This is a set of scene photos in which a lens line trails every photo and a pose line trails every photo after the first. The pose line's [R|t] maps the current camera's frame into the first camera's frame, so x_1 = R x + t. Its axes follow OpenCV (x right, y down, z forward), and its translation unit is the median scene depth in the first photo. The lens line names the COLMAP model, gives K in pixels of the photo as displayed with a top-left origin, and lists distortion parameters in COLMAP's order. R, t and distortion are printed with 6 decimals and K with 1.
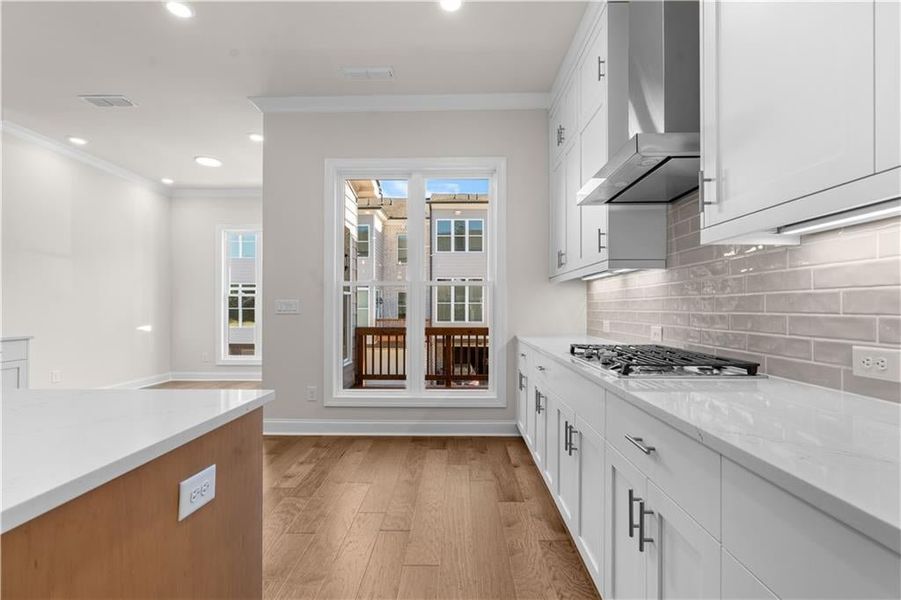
lens RADIAL K [[404.8, 0, 451.0], [0, 404.8, 304.2], [0, 0, 1]] dist [-0.007385, 0.001792]
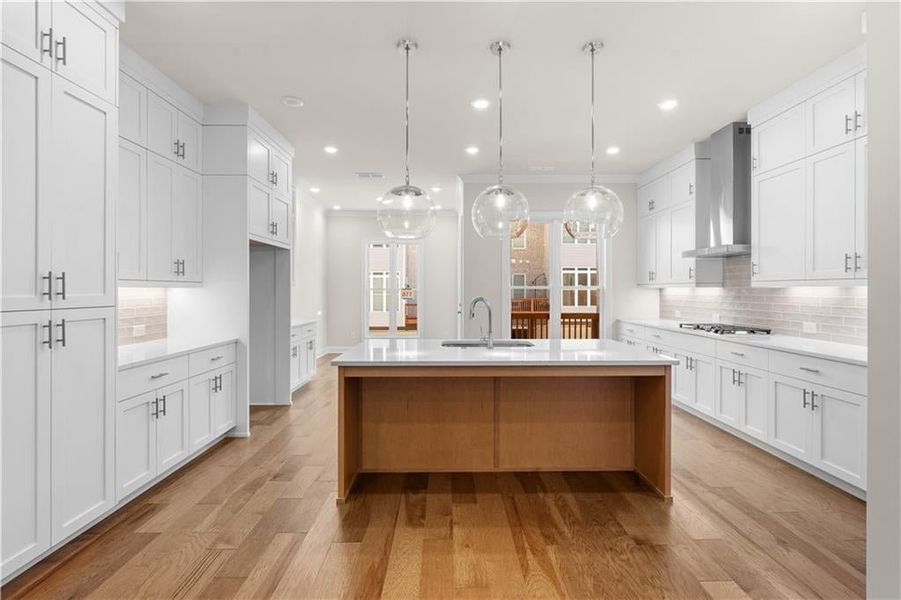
lens RADIAL K [[404.8, 0, 449.4], [0, 404.8, 291.7], [0, 0, 1]] dist [-0.007385, 0.001792]
pose [[0.999477, 0.000569, 0.032320, -0.788624], [-0.000927, 0.999938, 0.011062, -0.071860], [-0.032311, -0.011086, 0.999416, -0.868594]]
